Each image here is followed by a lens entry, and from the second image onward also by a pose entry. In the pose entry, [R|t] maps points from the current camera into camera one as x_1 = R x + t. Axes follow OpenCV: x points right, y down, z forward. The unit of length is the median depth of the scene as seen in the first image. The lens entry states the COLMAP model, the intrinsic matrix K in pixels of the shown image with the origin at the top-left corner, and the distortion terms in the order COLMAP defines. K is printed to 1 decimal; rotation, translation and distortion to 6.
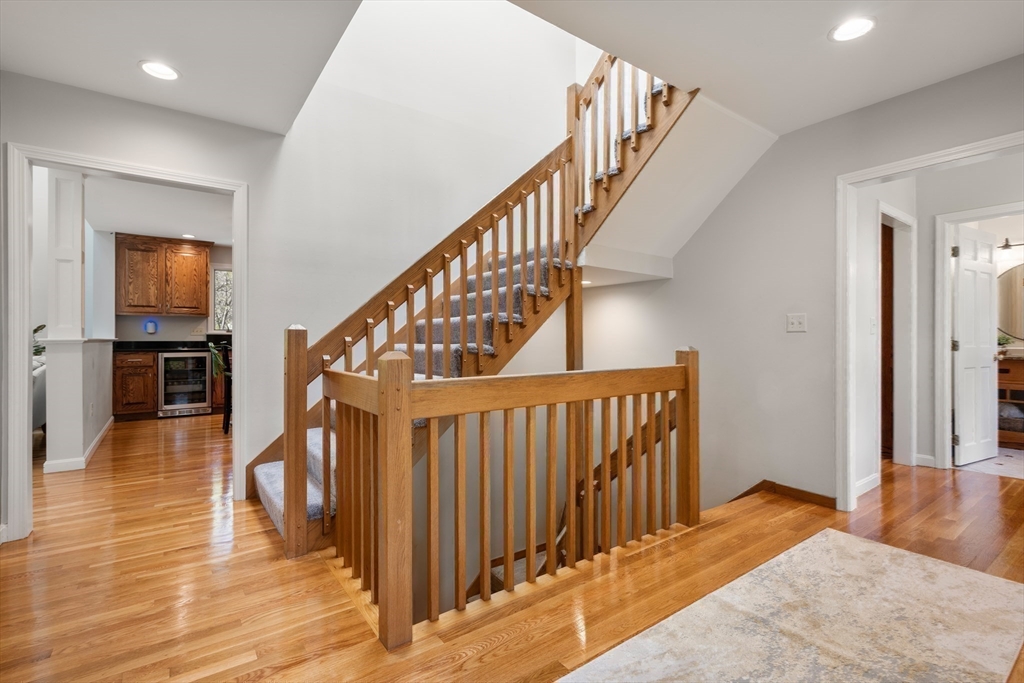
lens RADIAL K [[471.8, 0, 517.5], [0, 471.8, 339.7], [0, 0, 1]] dist [0.000533, -0.000199]
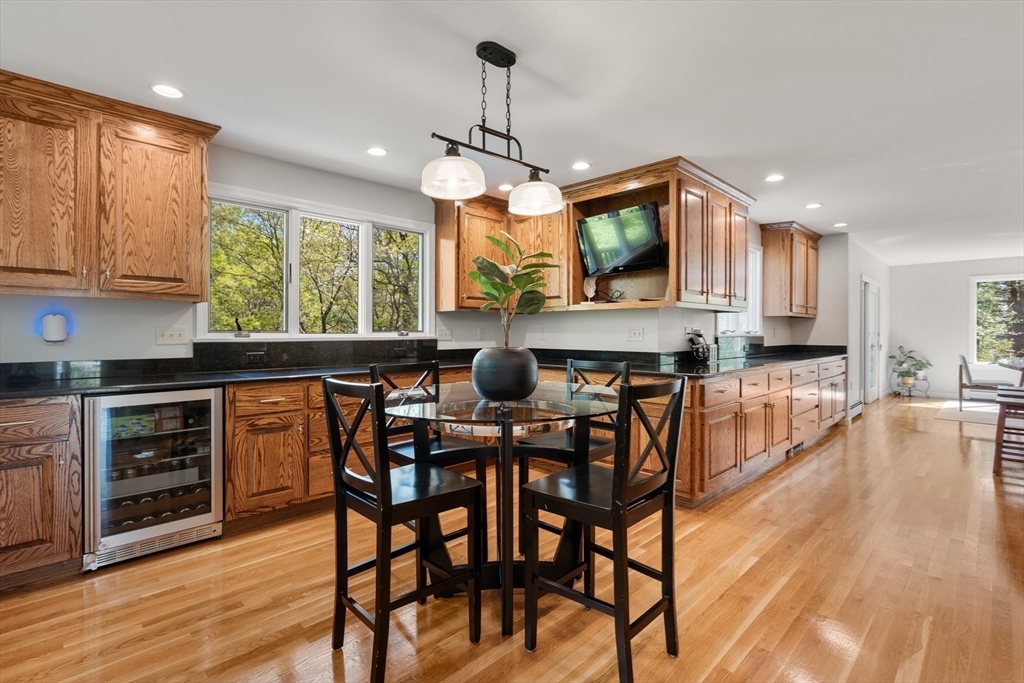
lens RADIAL K [[471.8, 0, 506.0], [0, 471.8, 338.5], [0, 0, 1]] dist [0.000533, -0.000199]
pose [[0.989599, 0.000772, 0.143852, -0.467234], [-0.001819, 0.999973, 0.007147, -0.020066], [-0.143843, -0.007335, 0.989573, 0.563332]]
